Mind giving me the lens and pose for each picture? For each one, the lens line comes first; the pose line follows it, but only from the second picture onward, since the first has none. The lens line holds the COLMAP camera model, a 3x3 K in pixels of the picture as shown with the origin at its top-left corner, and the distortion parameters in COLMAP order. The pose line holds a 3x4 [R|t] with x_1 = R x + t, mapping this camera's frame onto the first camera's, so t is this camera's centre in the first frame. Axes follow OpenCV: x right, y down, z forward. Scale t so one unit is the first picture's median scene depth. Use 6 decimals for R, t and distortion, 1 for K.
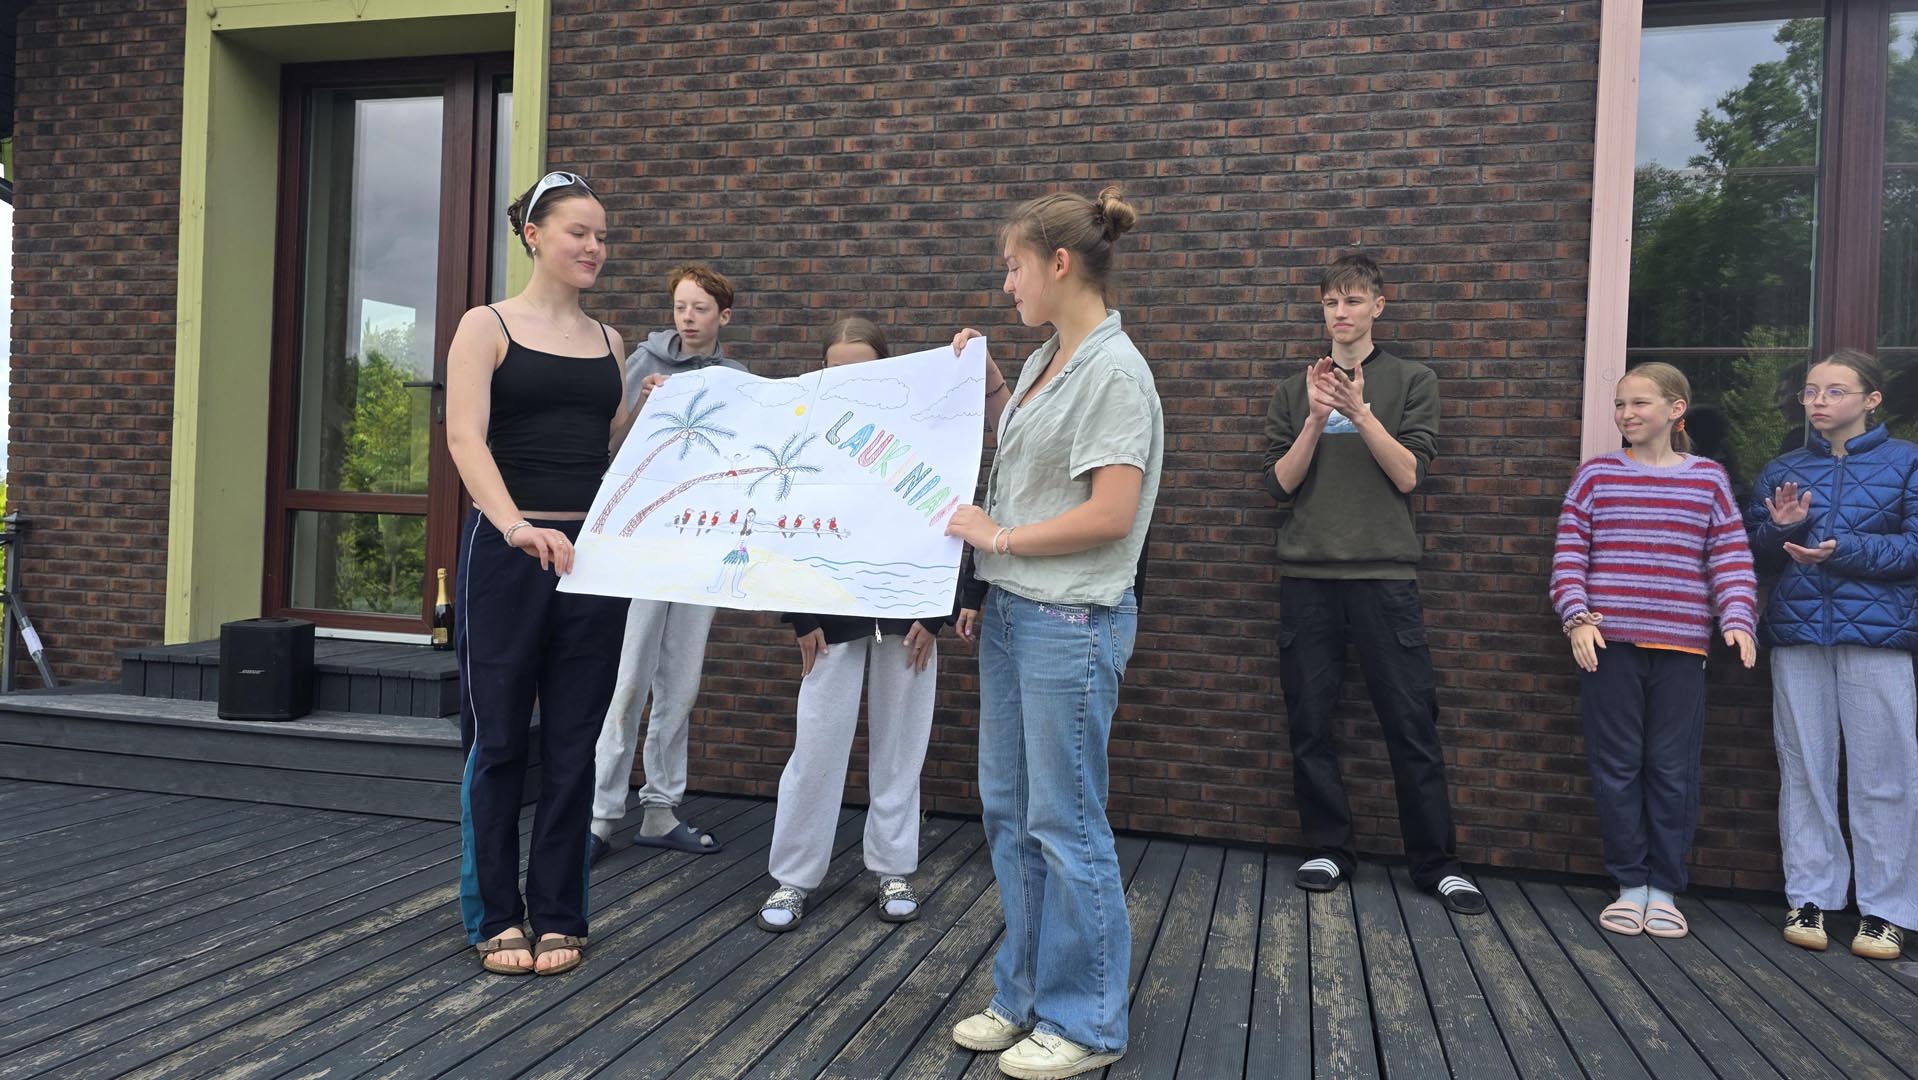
lens RADIAL K [[1288.8, 0, 976.1], [0, 1288.8, 544.7], [0, 0, 1]] dist [0.051813, -0.046405]
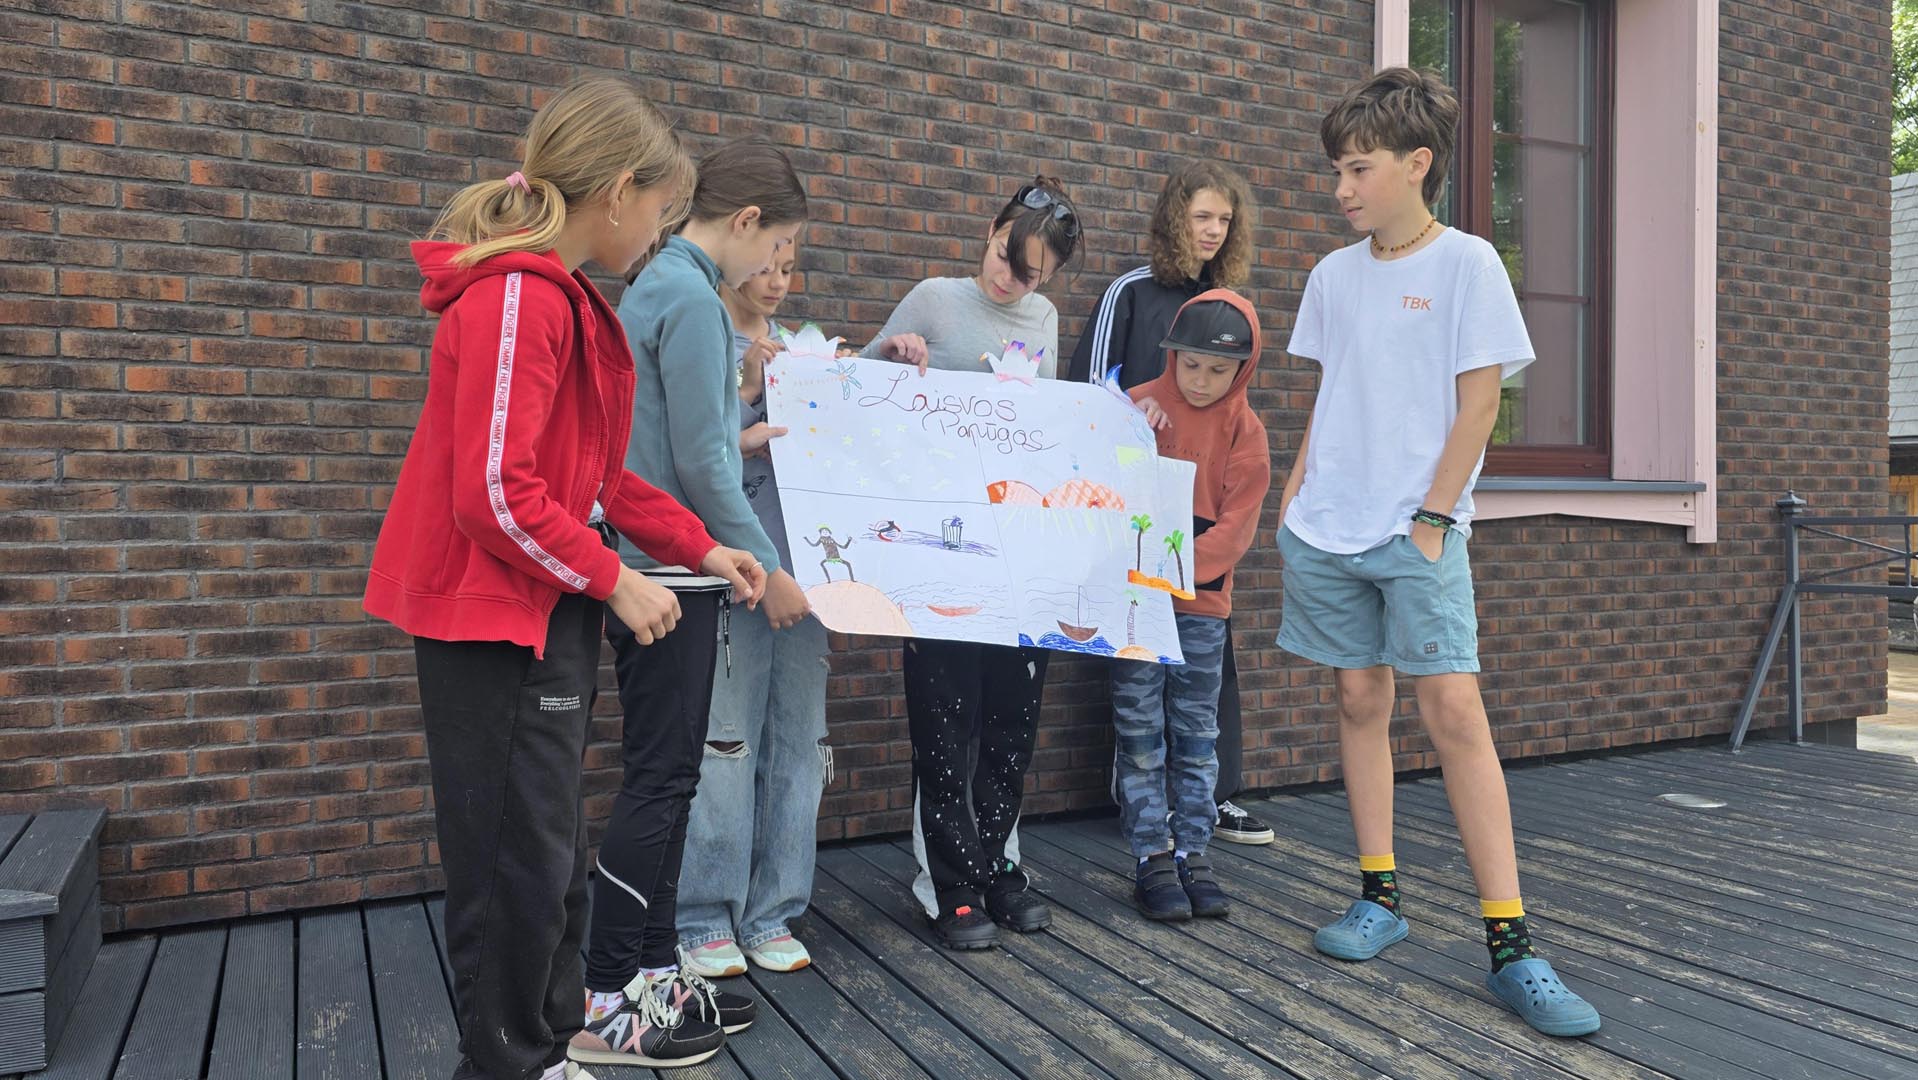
lens RADIAL K [[1288.8, 0, 958.7], [0, 1288.8, 537.5], [0, 0, 1]] dist [0.051813, -0.046405]
pose [[0.759389, -0.051621, 0.648586, -0.406322], [0.033801, 0.998632, 0.039906, 0.009153], [-0.649759, -0.008381, 0.760094, 0.382850]]
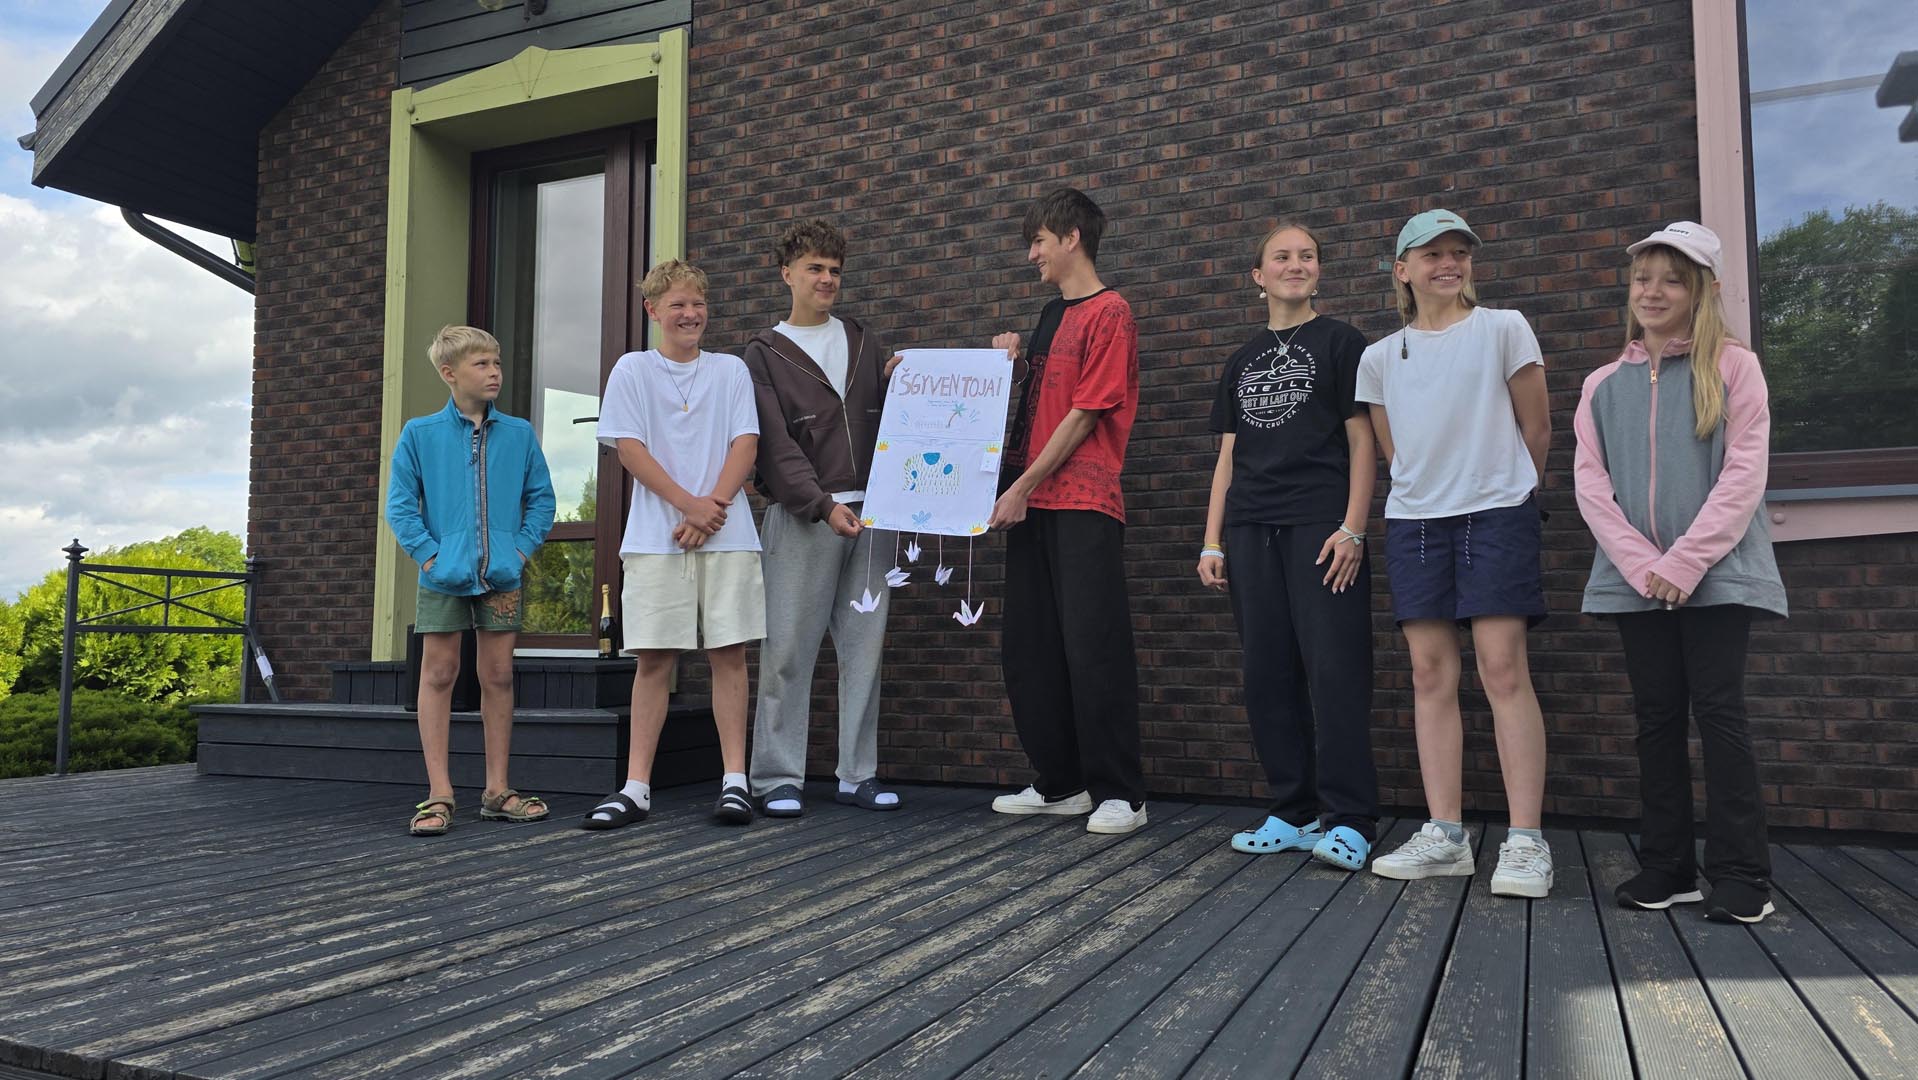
lens RADIAL K [[1288.8, 0, 967.5], [0, 1288.8, 538.3], [0, 0, 1]] dist [0.051813, -0.046405]
pose [[0.985693, -0.050927, -0.160673, 0.070273], [0.036654, 0.995214, -0.090584, 0.102163], [0.164518, 0.083398, 0.982842, -0.014141]]
